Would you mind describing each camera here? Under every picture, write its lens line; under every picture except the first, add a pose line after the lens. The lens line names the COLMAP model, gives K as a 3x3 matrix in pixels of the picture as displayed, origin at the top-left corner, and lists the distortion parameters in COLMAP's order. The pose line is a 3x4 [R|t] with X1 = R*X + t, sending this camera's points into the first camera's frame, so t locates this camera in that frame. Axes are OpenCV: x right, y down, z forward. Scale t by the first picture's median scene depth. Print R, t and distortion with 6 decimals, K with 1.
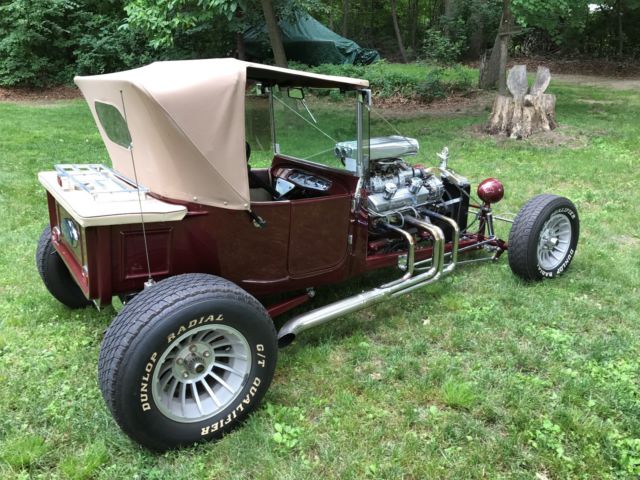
lens RADIAL K [[524.8, 0, 317.9], [0, 524.8, 241.1], [0, 0, 1]] dist [0.009991, 0.008211]
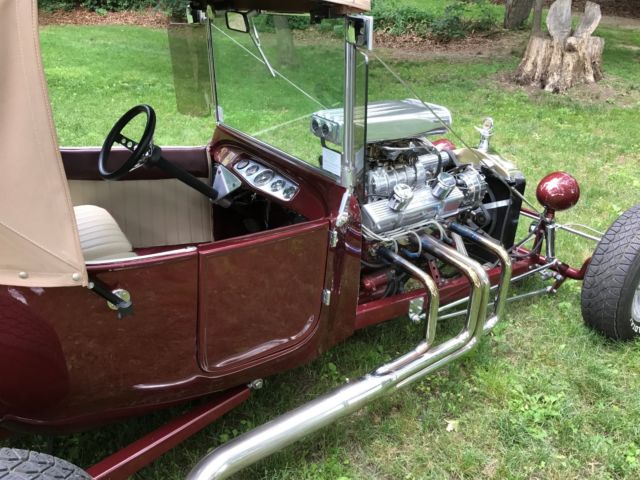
lens RADIAL K [[524.8, 0, 321.5], [0, 524.8, 235.9], [0, 0, 1]] dist [0.009991, 0.008211]
pose [[0.999479, 0.032080, 0.003587, 0.041772], [-0.032278, 0.994301, 0.101601, -0.098060], [-0.000307, -0.101664, 0.994819, 0.360791]]
